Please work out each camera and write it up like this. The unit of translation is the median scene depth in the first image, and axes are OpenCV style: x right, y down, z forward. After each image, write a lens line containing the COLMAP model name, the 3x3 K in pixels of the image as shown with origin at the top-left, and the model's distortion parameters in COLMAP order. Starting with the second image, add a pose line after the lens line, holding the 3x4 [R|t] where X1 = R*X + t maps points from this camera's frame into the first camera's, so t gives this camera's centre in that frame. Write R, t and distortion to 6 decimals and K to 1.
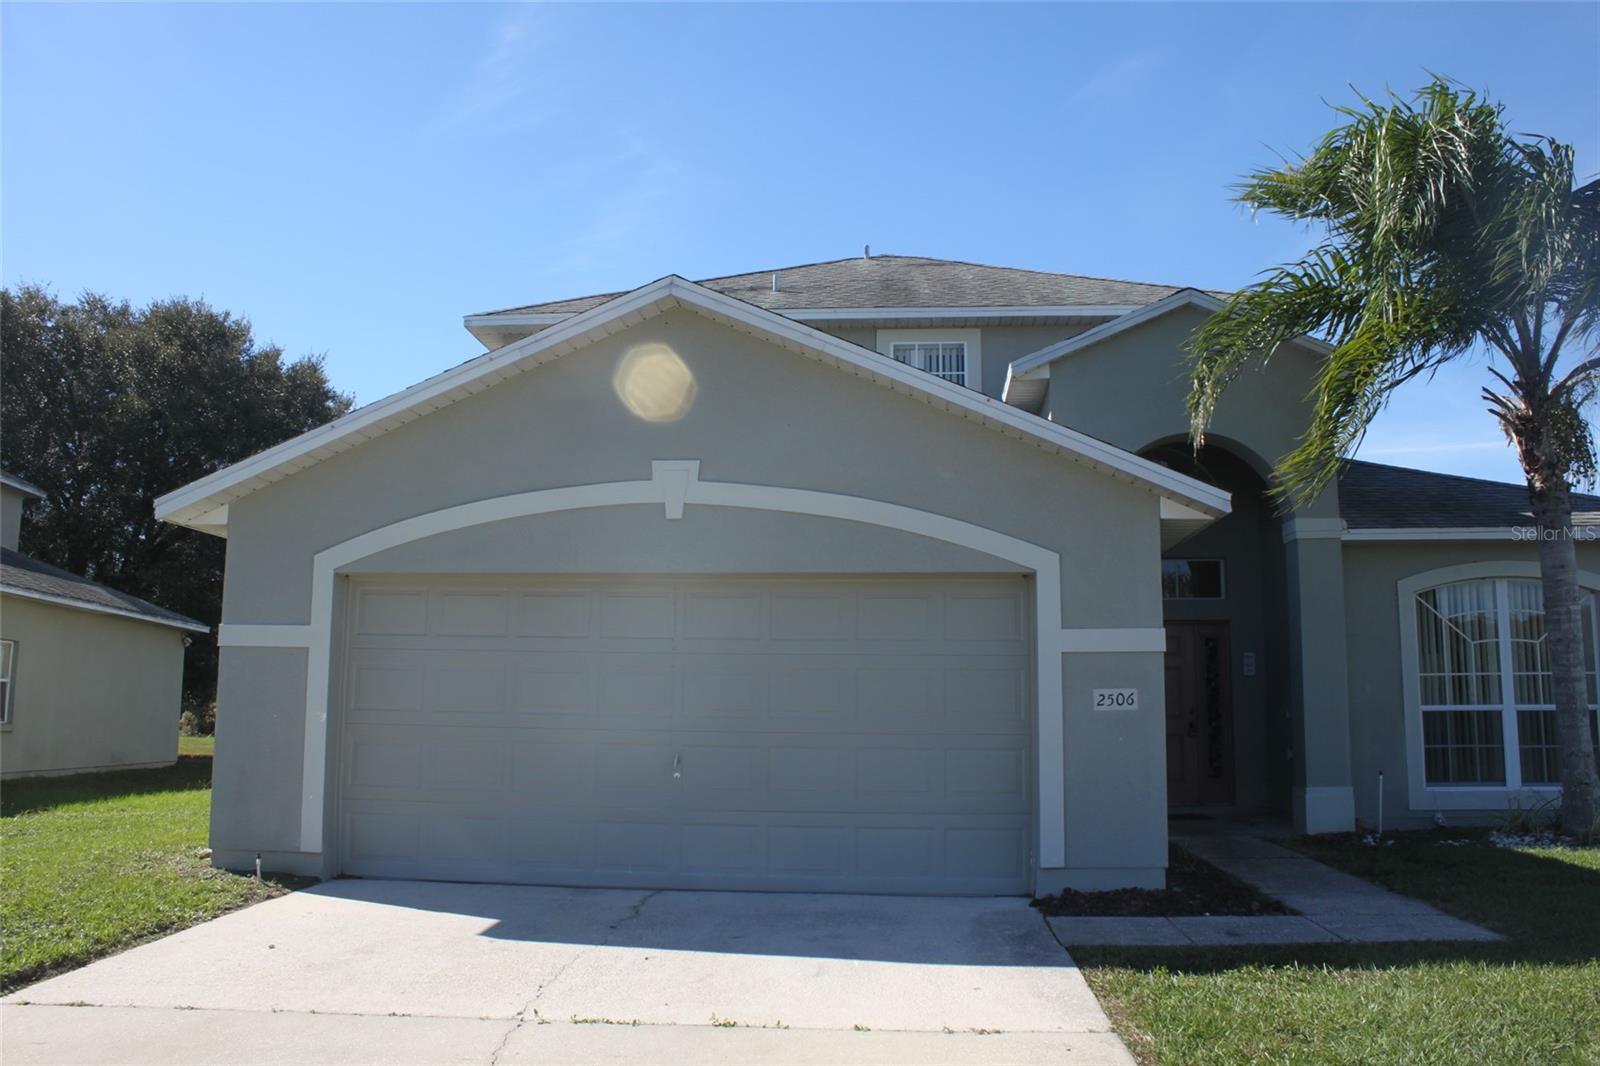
lens RADIAL K [[1335.2, 0, 804.3], [0, 1335.2, 523.6], [0, 0, 1]] dist [-0.168465, 0.149320]
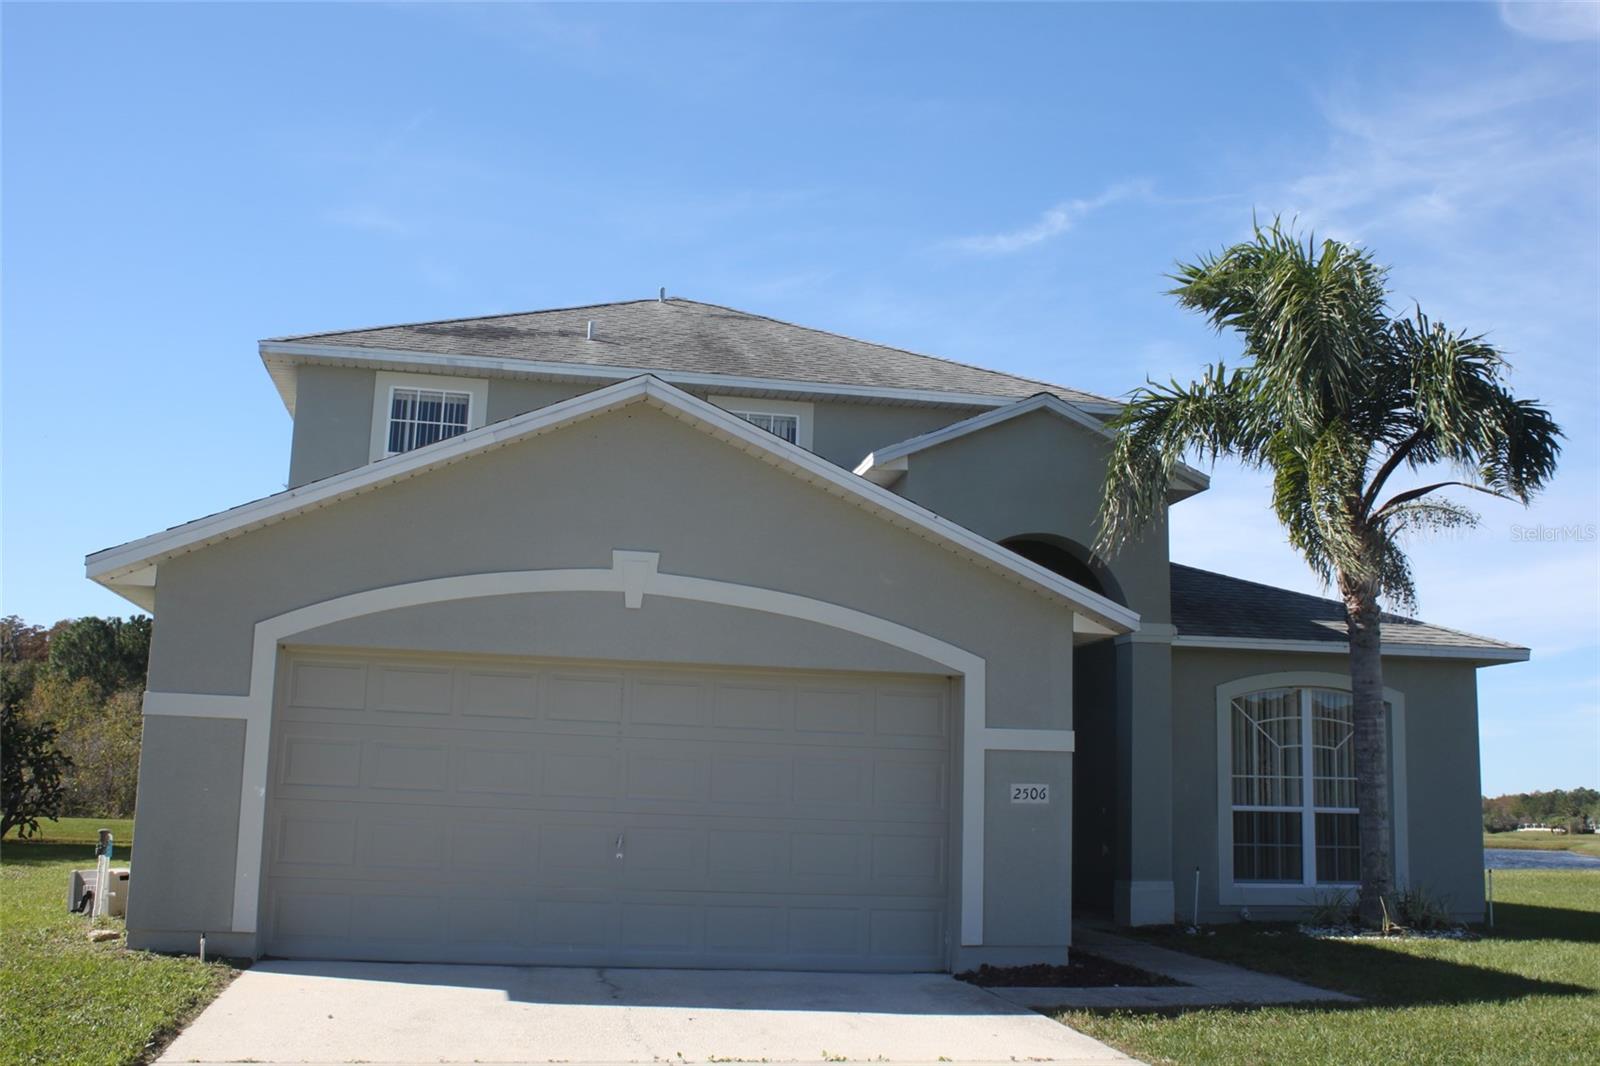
lens RADIAL K [[1644.8, 0, 800.0], [0, 1644.8, 533.0], [0, 0, 1]] dist [-0.096515, 0.019481]
pose [[0.964446, 0.064421, 0.256307, -0.247462], [-0.060490, 0.997899, -0.023199, -0.032658], [-0.257263, 0.006870, 0.966317, -0.220499]]
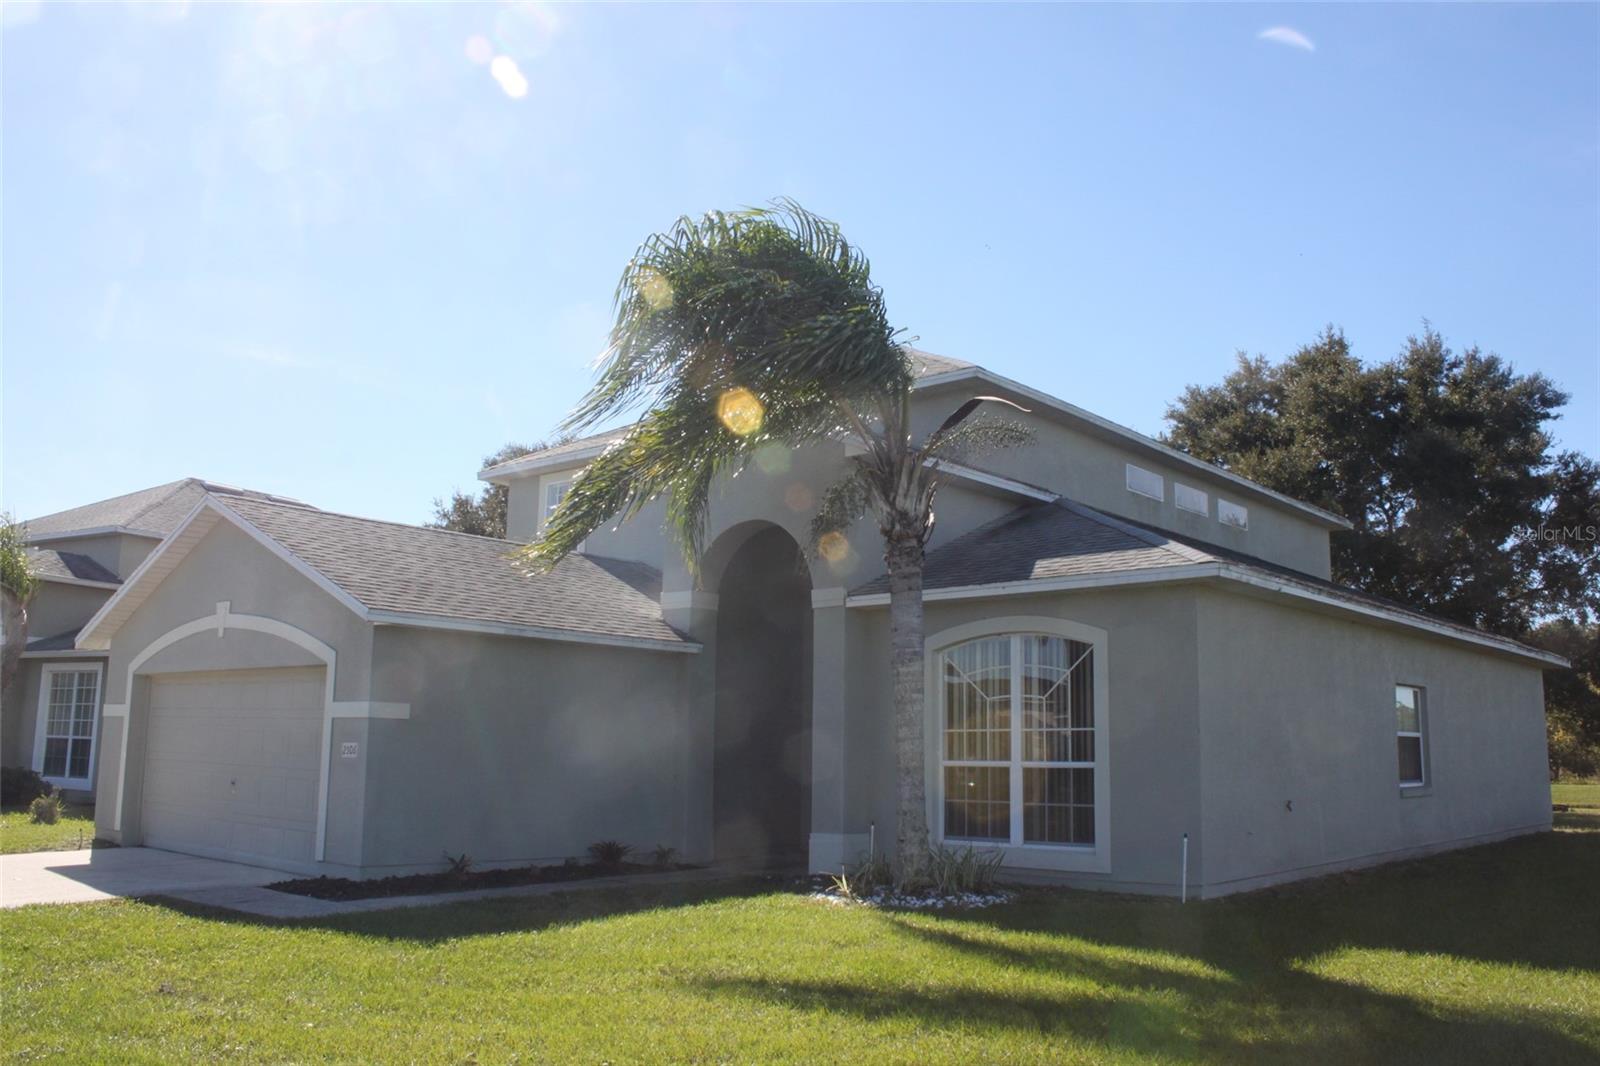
lens RADIAL K [[1335.2, 0, 804.3], [0, 1335.2, 523.6], [0, 0, 1]] dist [-0.168465, 0.149320]
pose [[0.806006, -0.096456, -0.583995, 1.185397], [0.080092, 0.995332, -0.053854, 0.000388], [0.586464, -0.003367, 0.809969, 0.090443]]
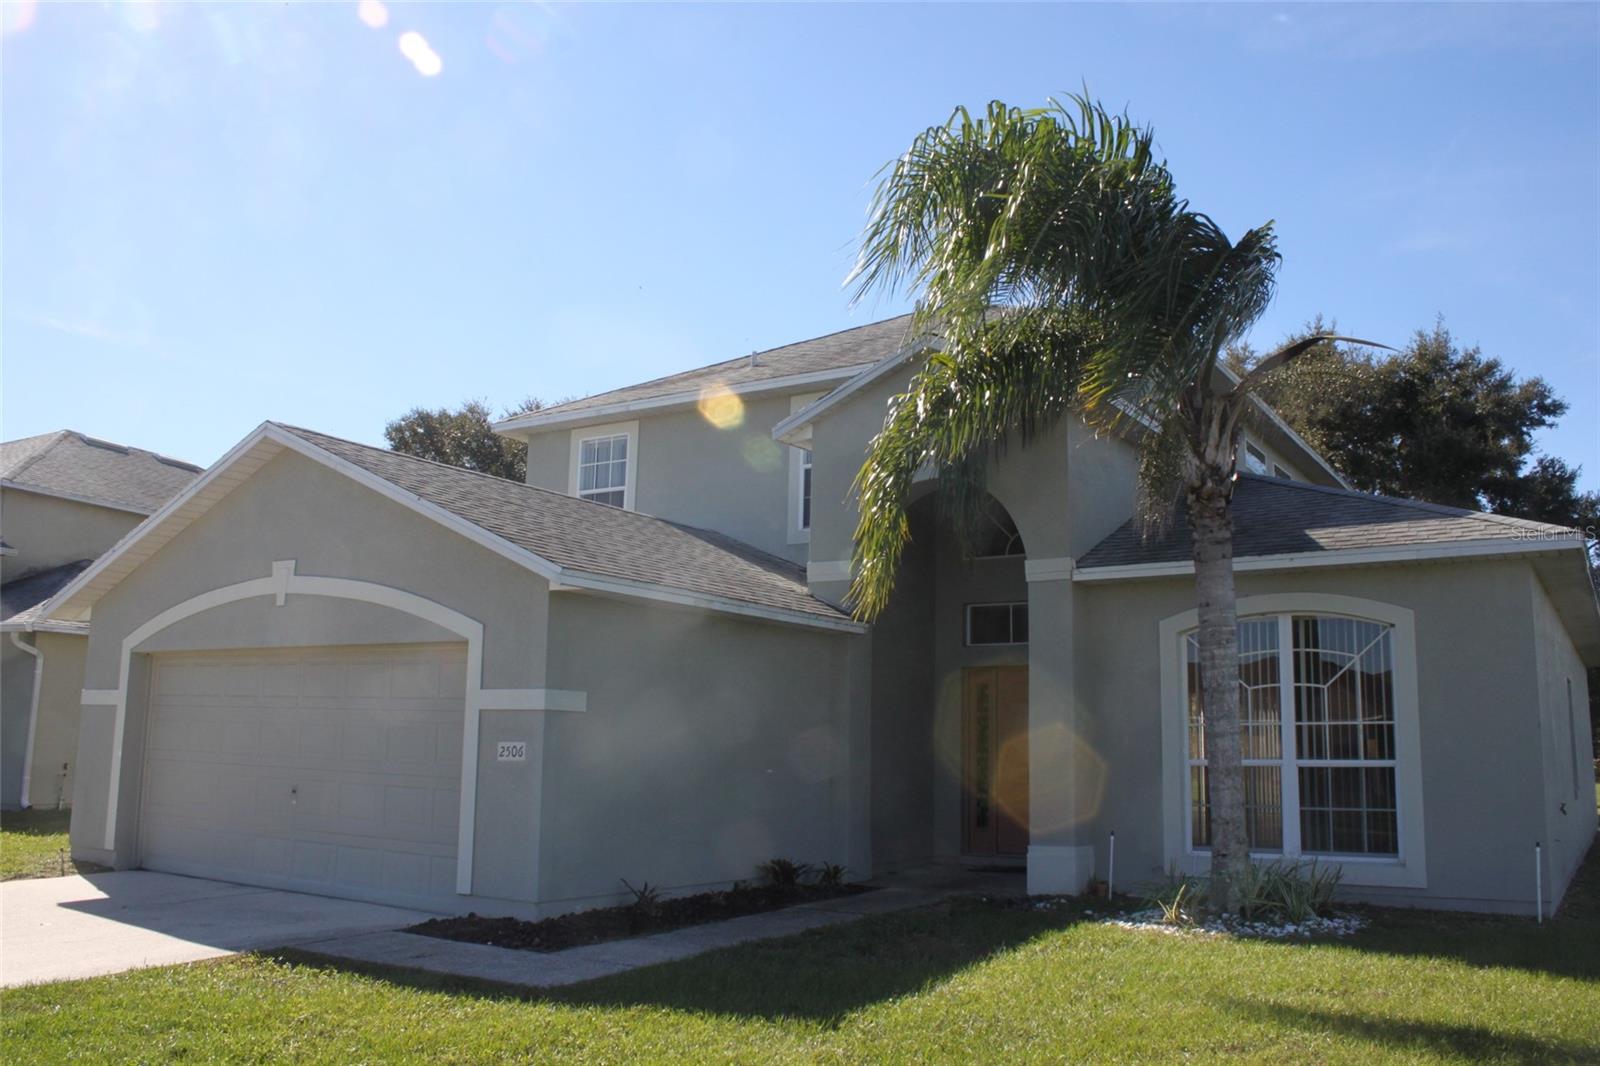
lens RADIAL K [[1335.2, 0, 804.3], [0, 1335.2, 523.6], [0, 0, 1]] dist [-0.168465, 0.149320]
pose [[0.884359, -0.070614, -0.461435, 0.777965], [0.059155, 0.997476, -0.039273, -0.002709], [0.463044, 0.007435, 0.886304, 0.081903]]
